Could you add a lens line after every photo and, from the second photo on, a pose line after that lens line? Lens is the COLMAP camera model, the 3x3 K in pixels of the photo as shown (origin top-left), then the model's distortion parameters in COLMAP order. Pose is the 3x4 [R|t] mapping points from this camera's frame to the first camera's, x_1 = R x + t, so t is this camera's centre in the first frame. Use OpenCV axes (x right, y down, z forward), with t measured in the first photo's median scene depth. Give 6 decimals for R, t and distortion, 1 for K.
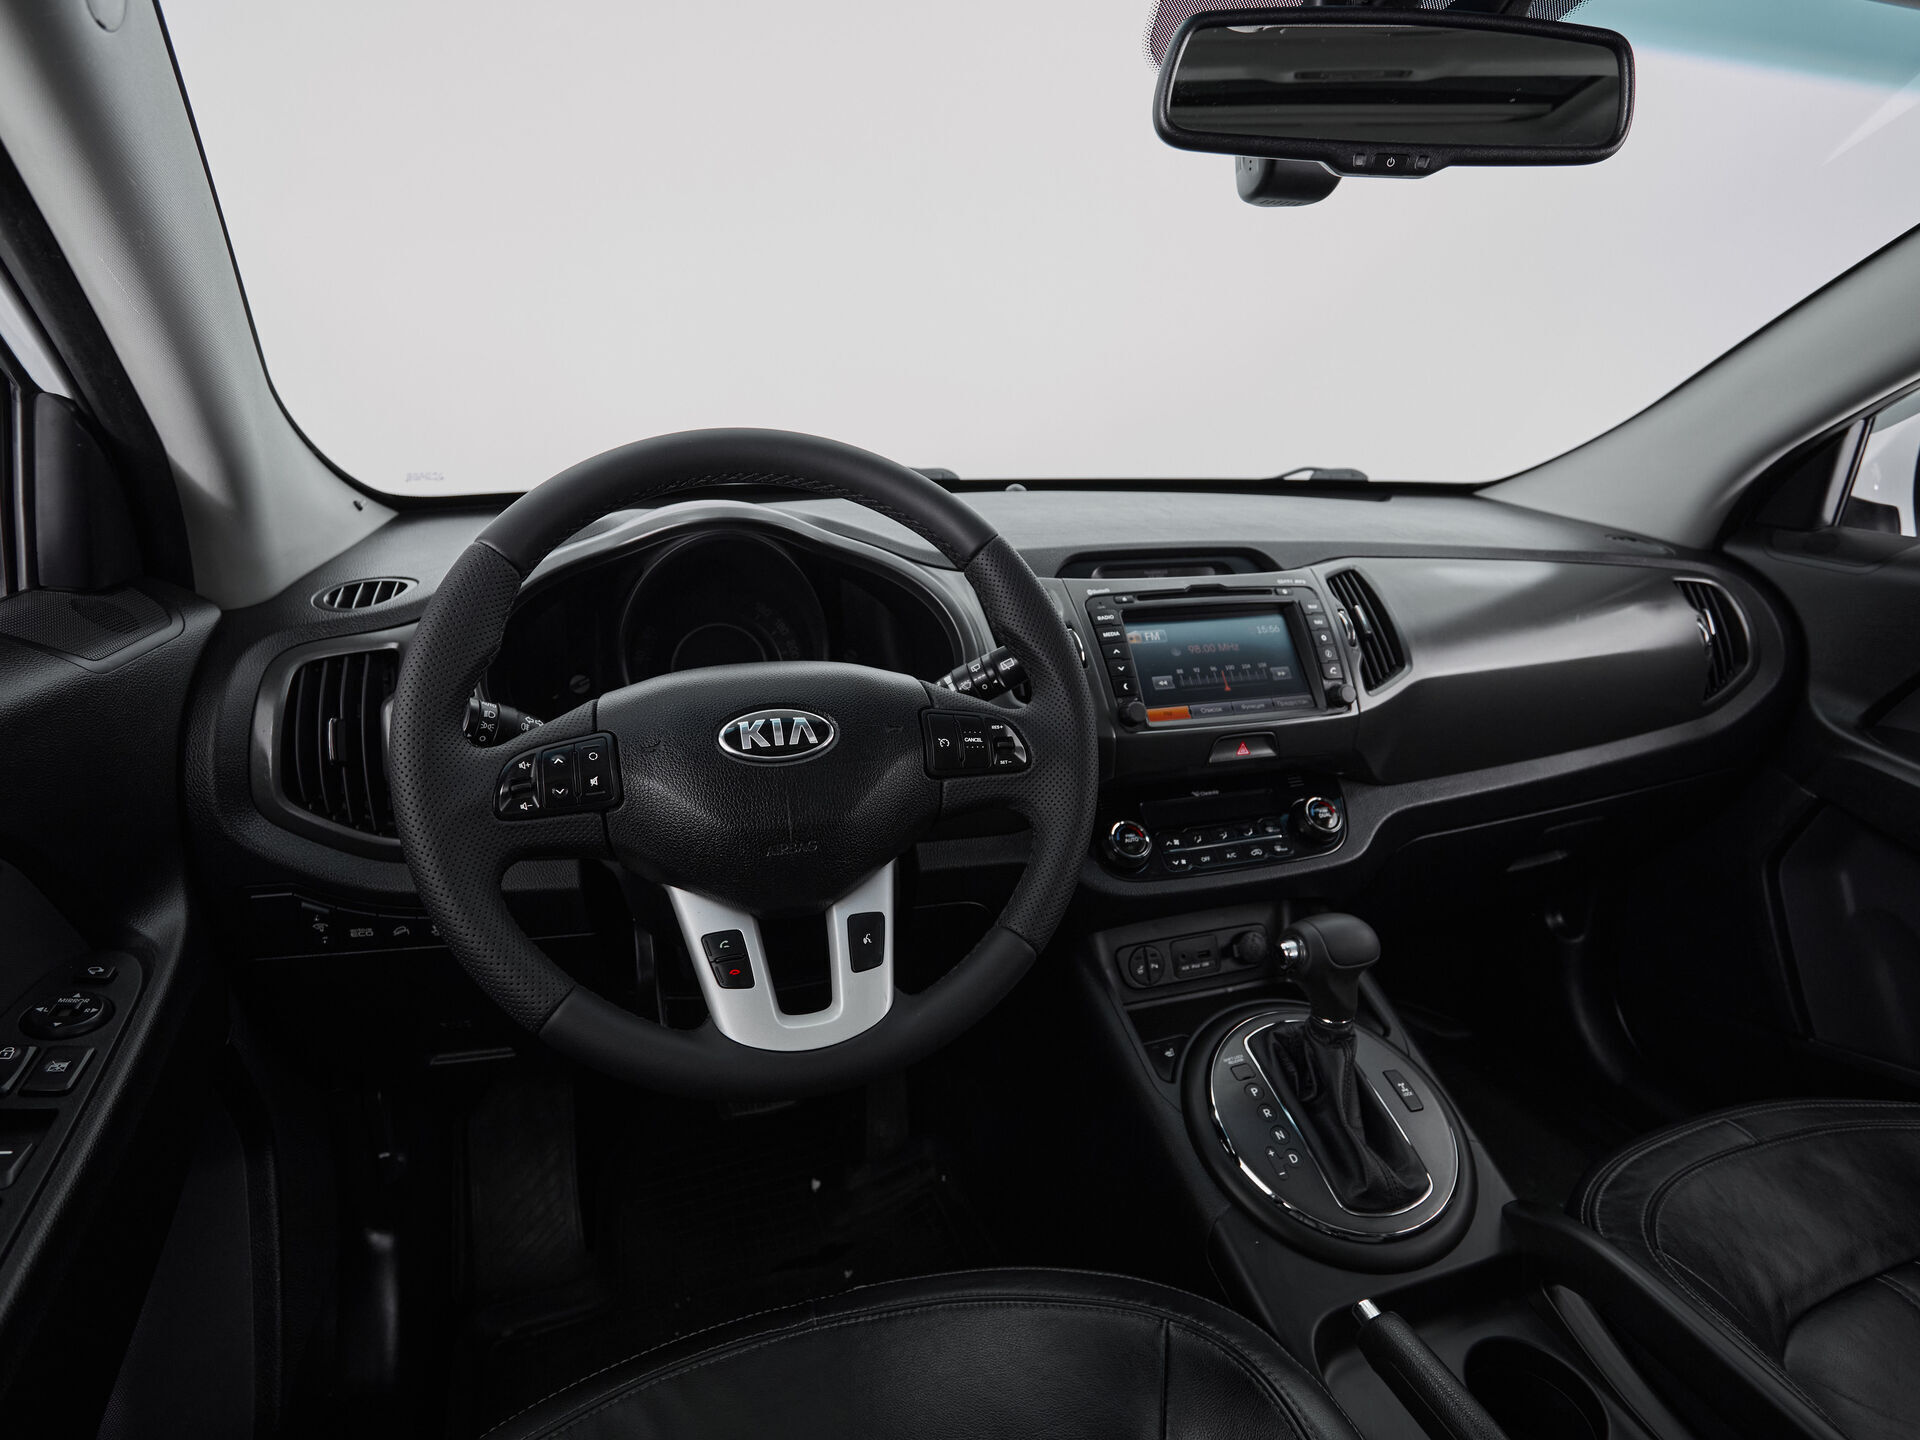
lens RADIAL K [[1008.5, 0, 960.0], [0, 1008.5, 720.0], [0, 0, 1]] dist [-0.004864, -0.001103]
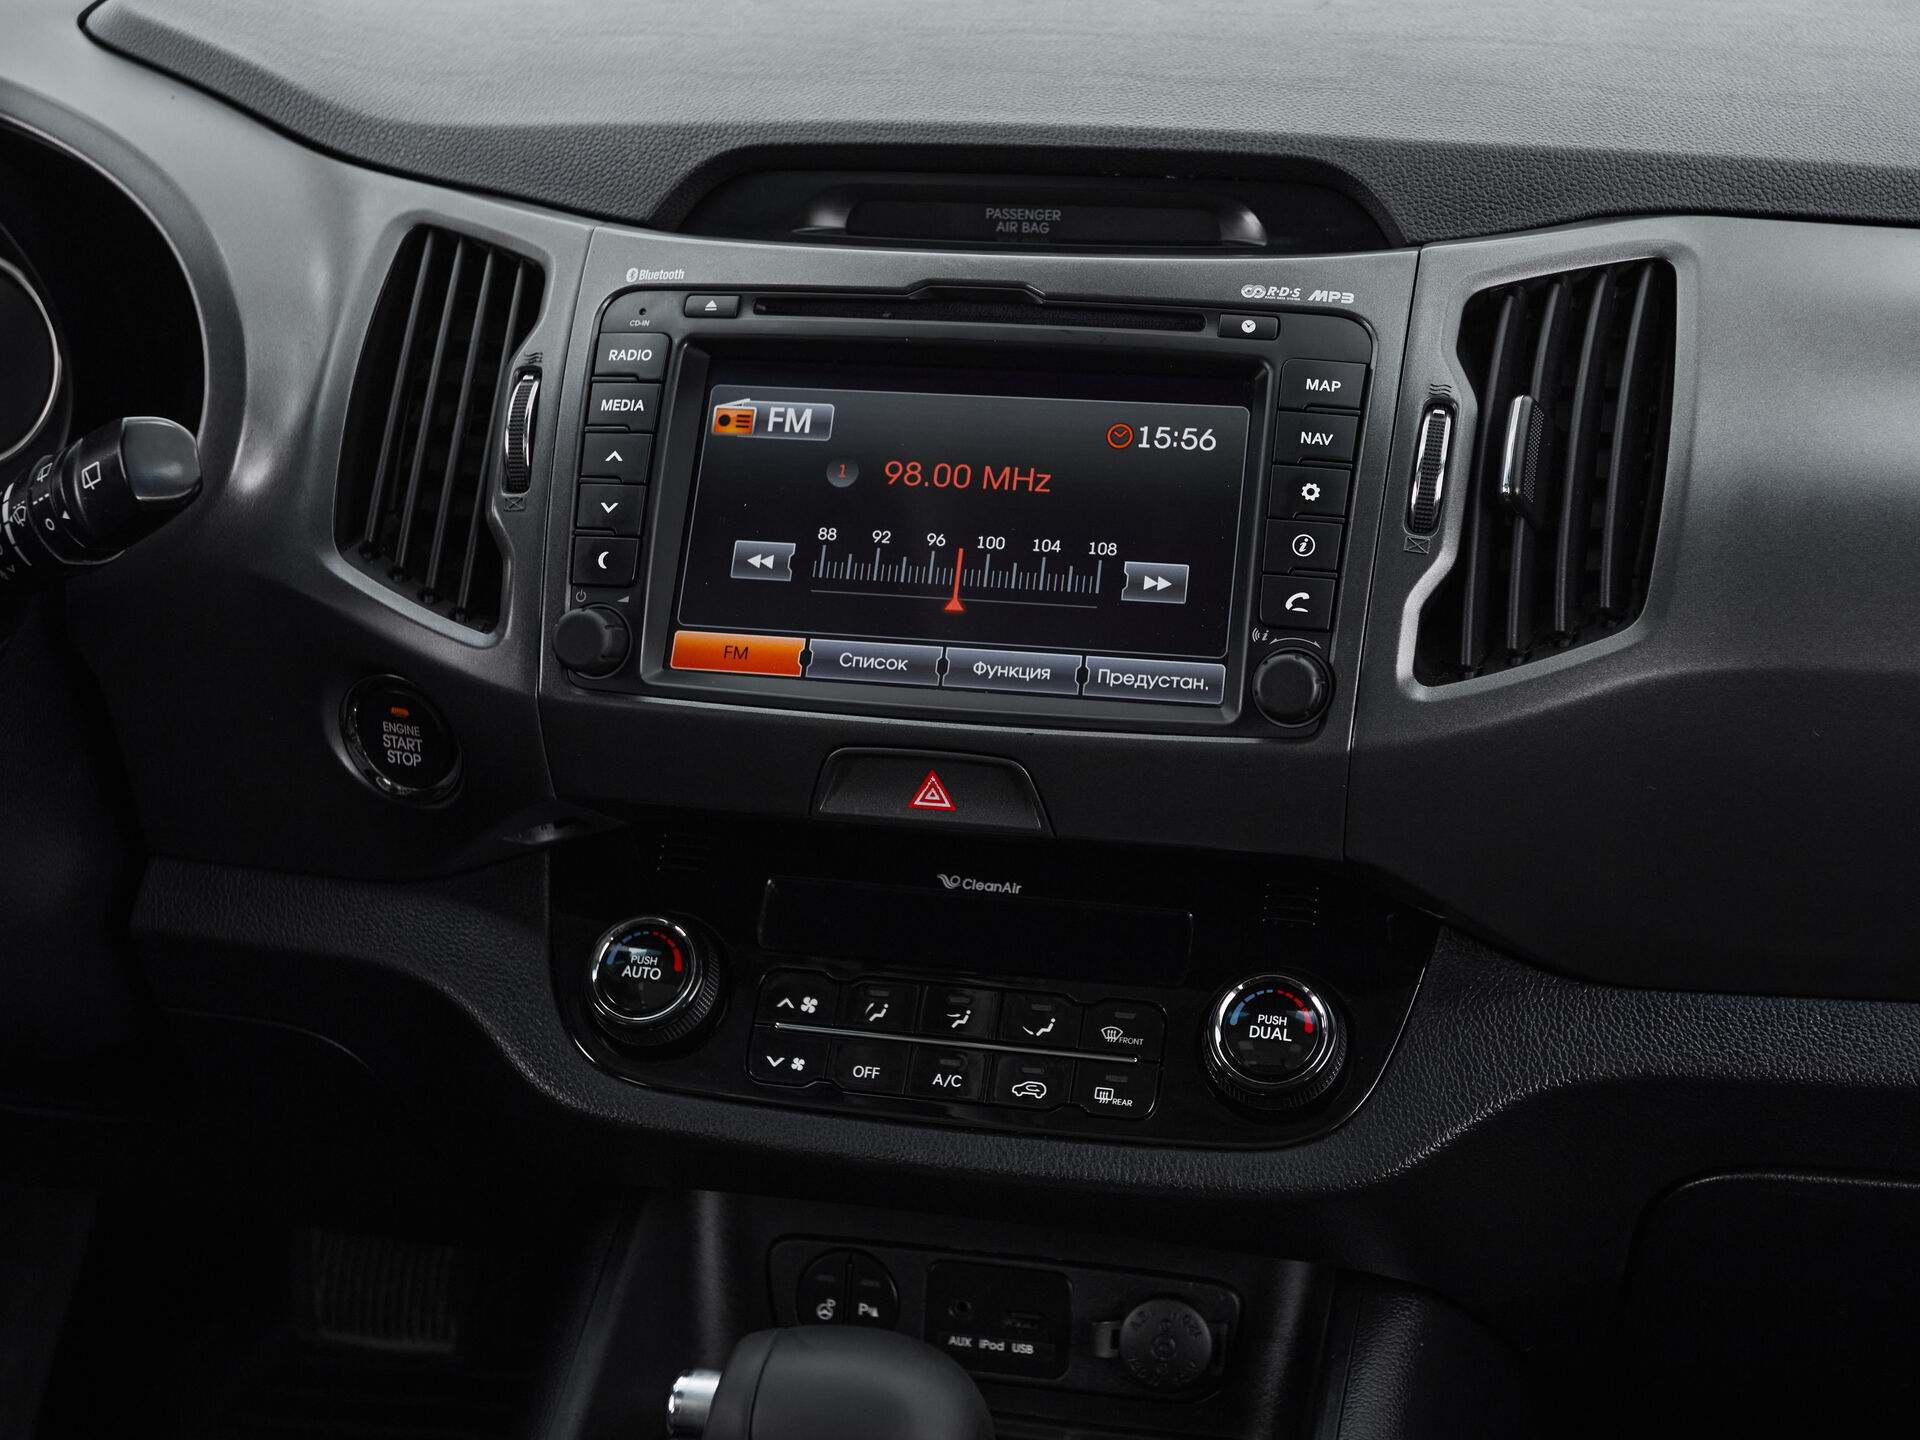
lens RADIAL K [[2576.9, 0, 1007.6], [0, 2576.9, 682.1], [0, 0, 1]] dist [0.013539, 0.013045]
pose [[0.859766, 0.182100, -0.477119, 0.683776], [-0.110821, 0.978531, 0.173771, -0.154812], [0.498519, -0.096528, 0.861488, 0.262852]]
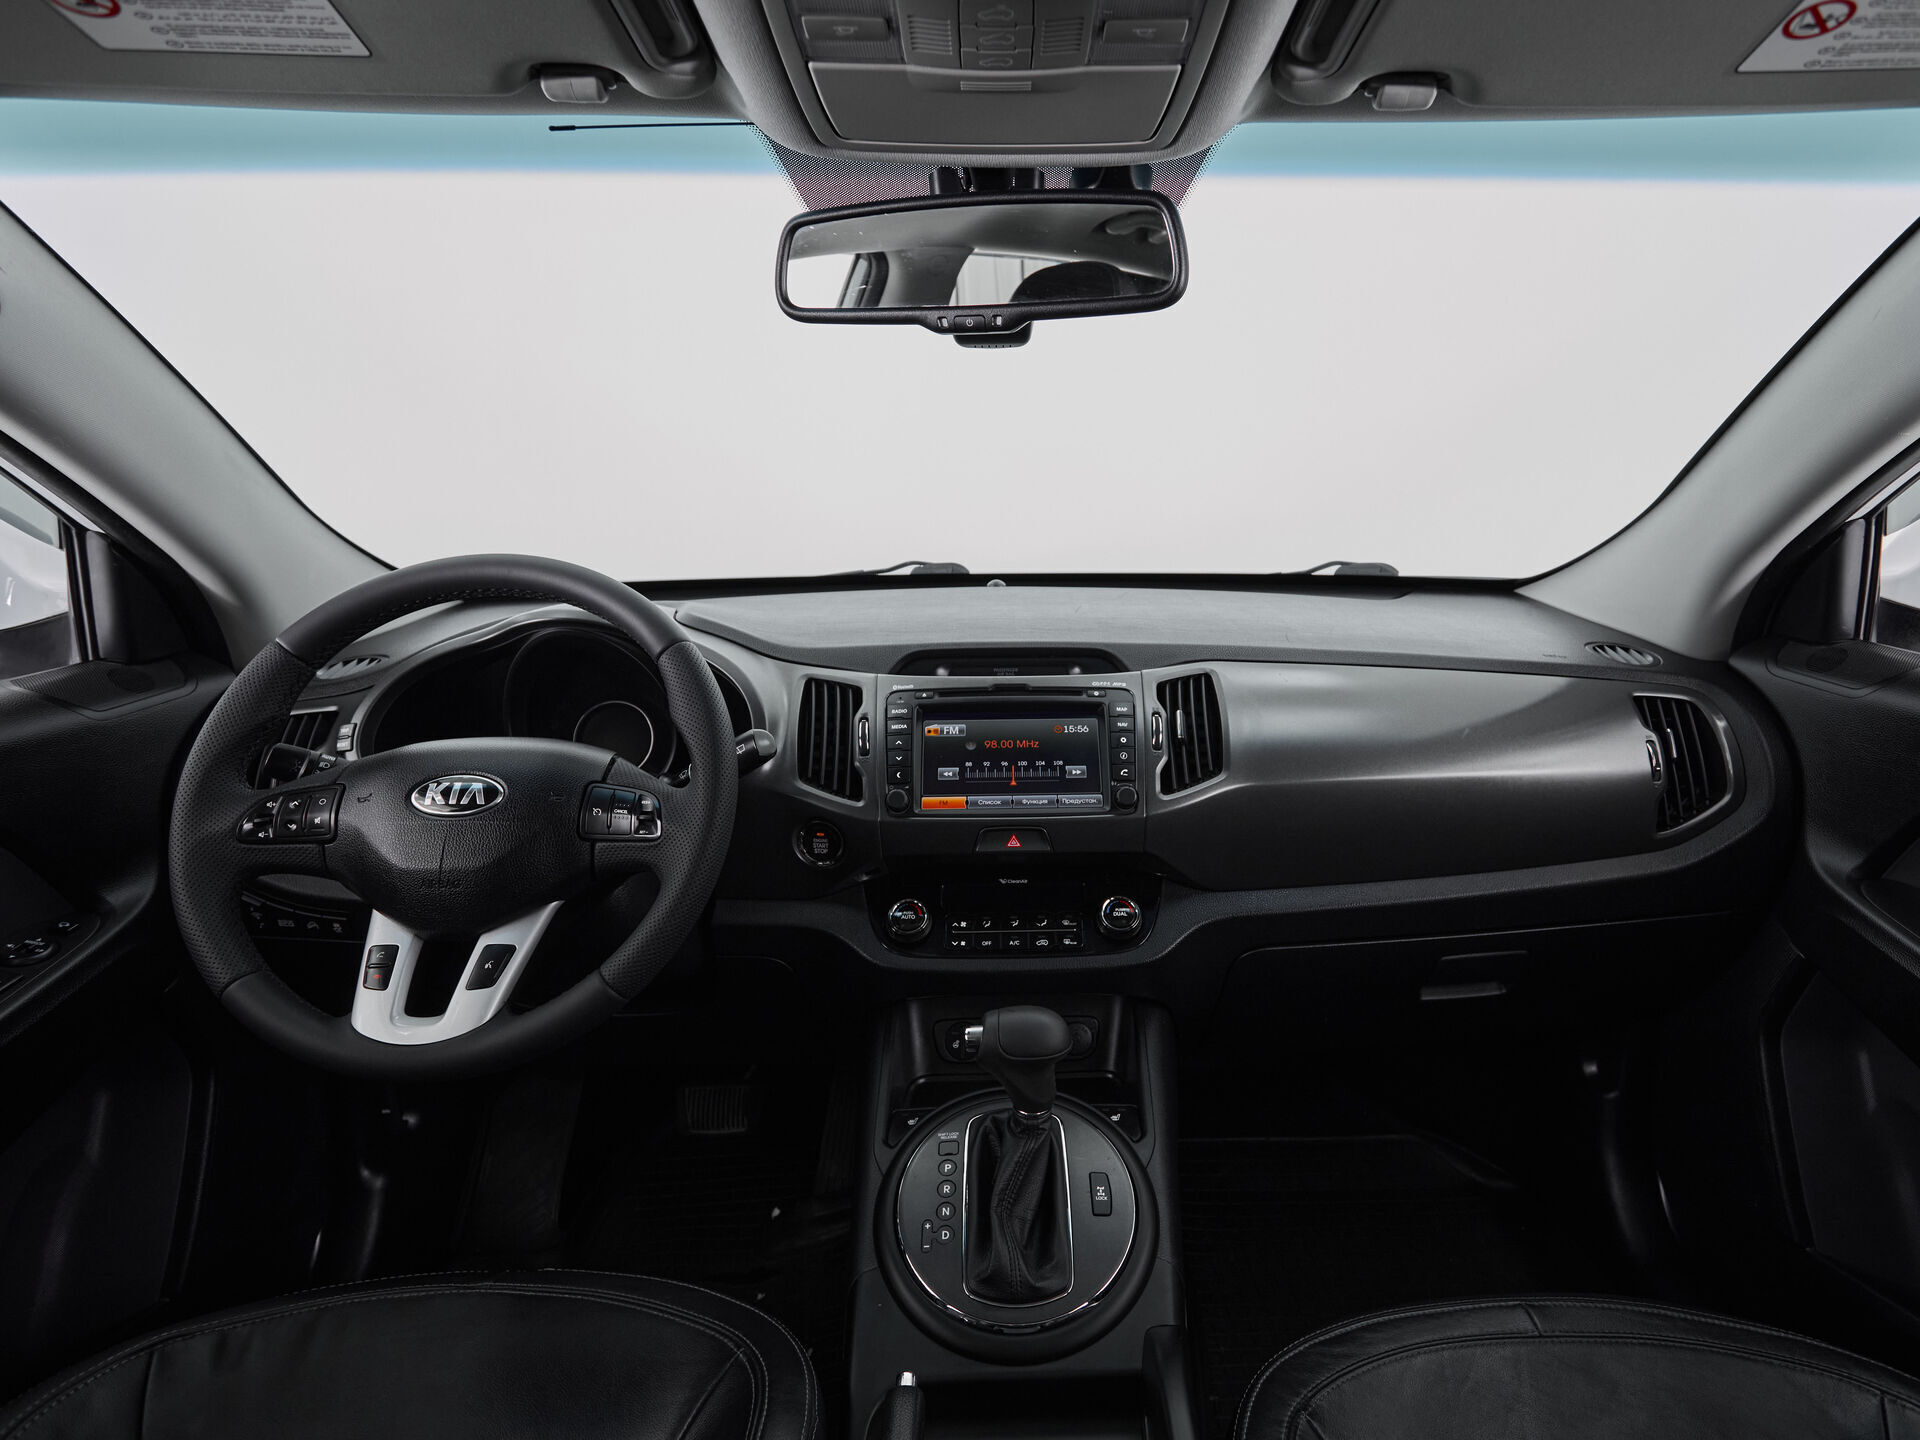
lens RADIAL K [[1014.9, 0, 1025.8], [0, 1014.9, 721.0], [0, 0, 1]] dist [-0.004687, -0.001630]
pose [[0.958137, 0.049216, -0.282047, 0.566115], [-0.067456, 0.996187, -0.055321, -0.037458], [0.278249, 0.072031, 0.957804, -0.021434]]
